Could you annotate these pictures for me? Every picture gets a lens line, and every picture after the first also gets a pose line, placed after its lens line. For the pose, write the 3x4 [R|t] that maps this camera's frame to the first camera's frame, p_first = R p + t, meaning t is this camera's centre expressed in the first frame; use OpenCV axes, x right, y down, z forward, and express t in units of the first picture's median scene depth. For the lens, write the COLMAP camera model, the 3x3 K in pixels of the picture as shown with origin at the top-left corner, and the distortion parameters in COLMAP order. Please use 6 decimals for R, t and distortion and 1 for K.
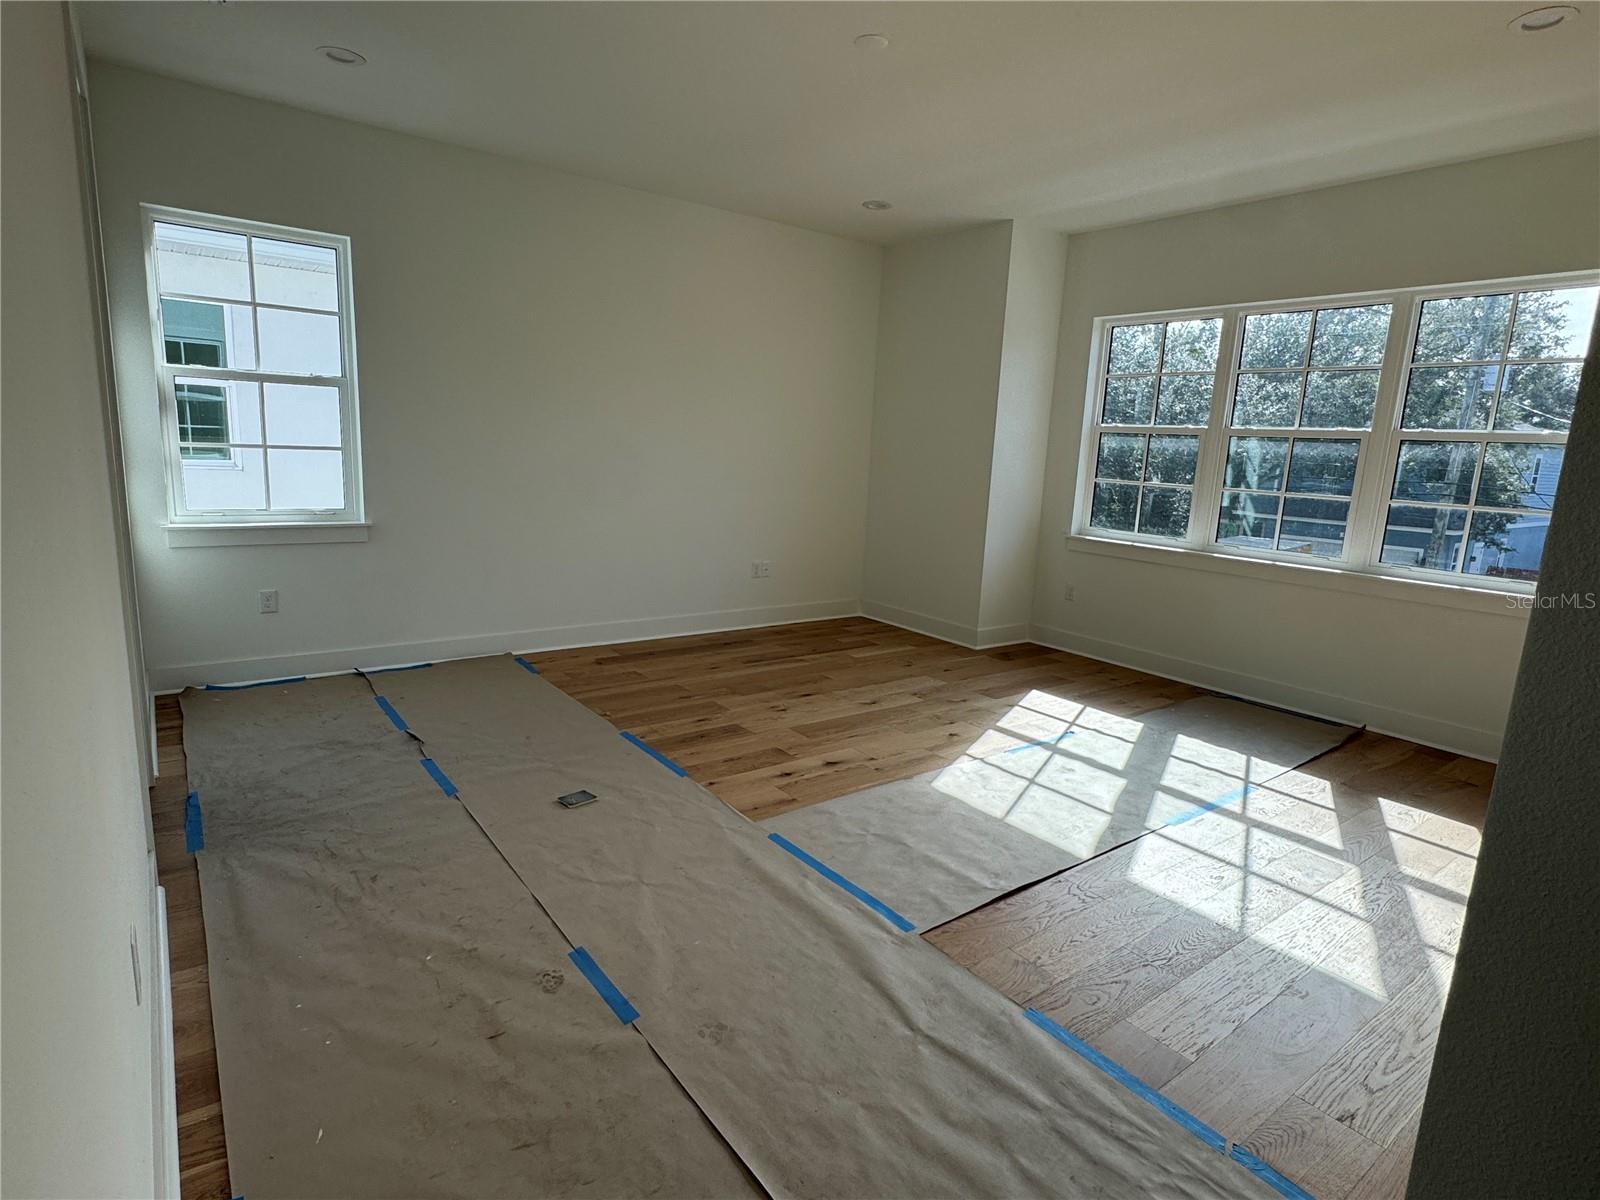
lens RADIAL K [[847.6, 0, 790.4], [0, 847.6, 597.6], [0, 0, 1]] dist [-0.006755, -0.000941]
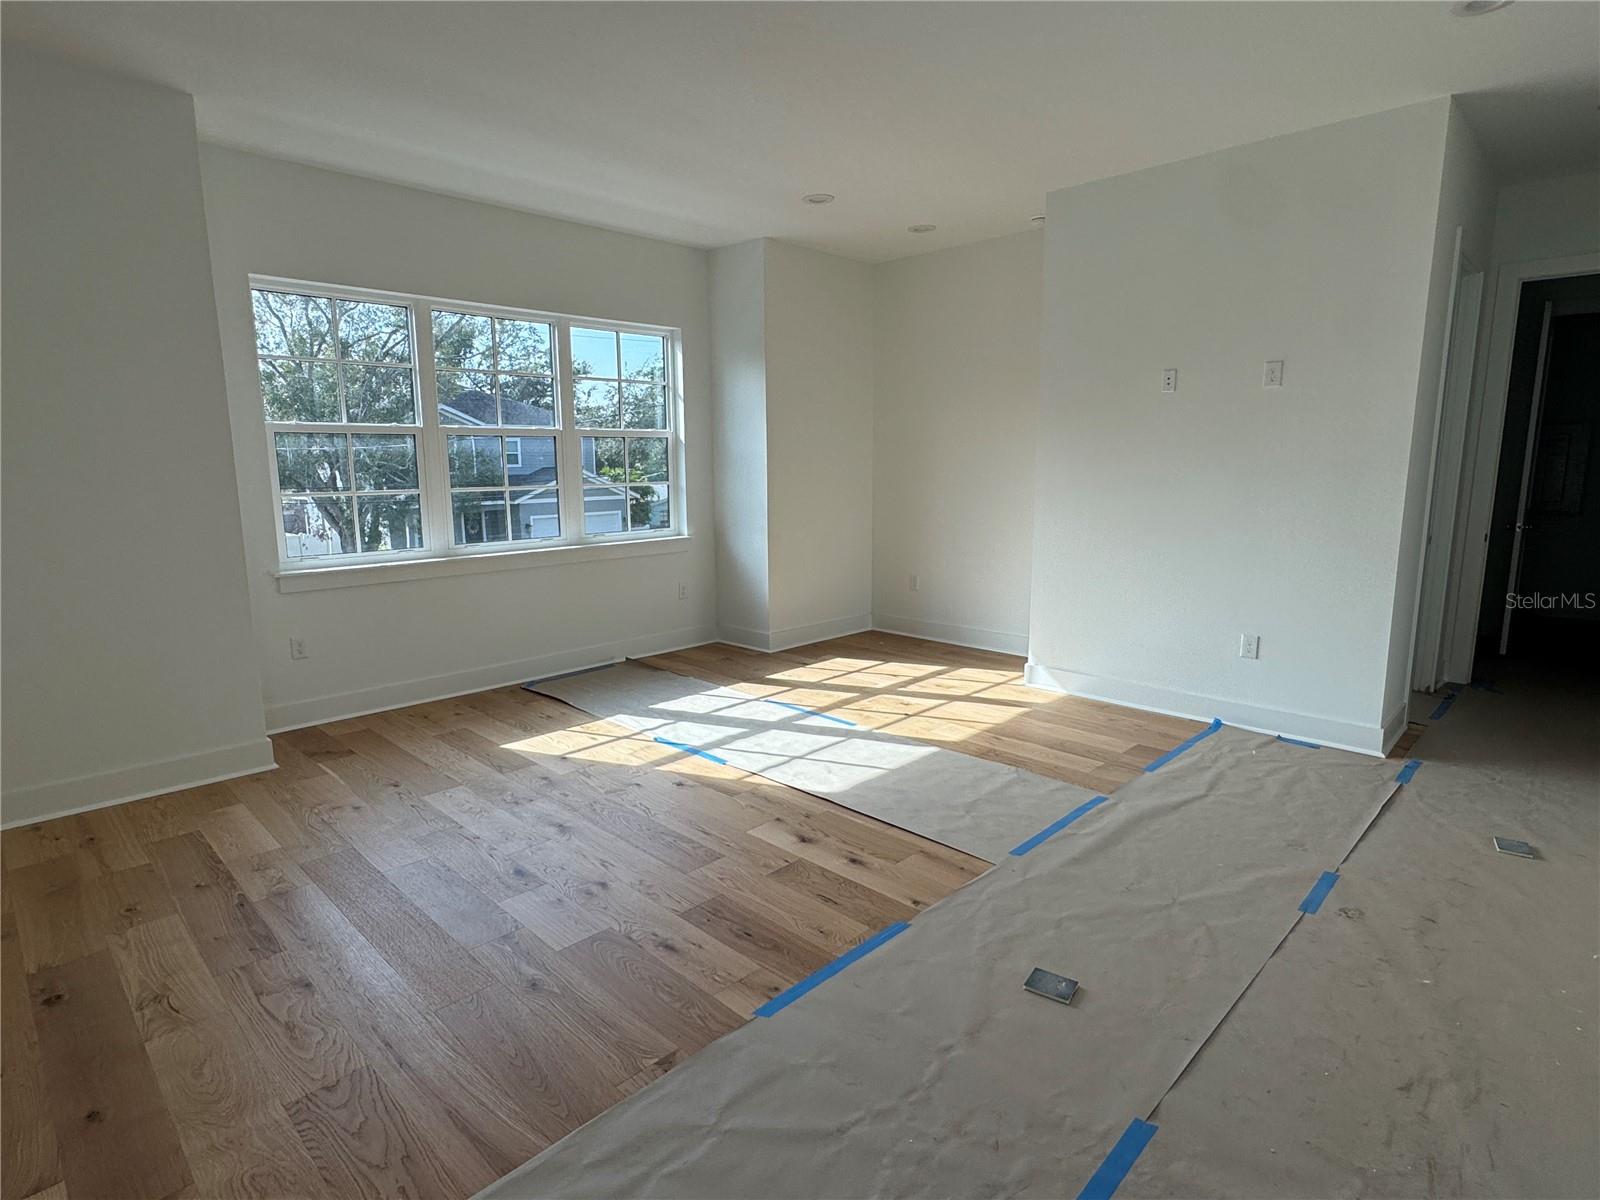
lens RADIAL K [[847.6, 0, 800.2], [0, 847.6, 590.0], [0, 0, 1]] dist [-0.006755, -0.000941]
pose [[-0.154835, -0.200418, 0.967398, -0.673527], [0.178926, 0.957325, 0.226969, -0.220210], [-0.971603, 0.208235, -0.112368, 0.983501]]
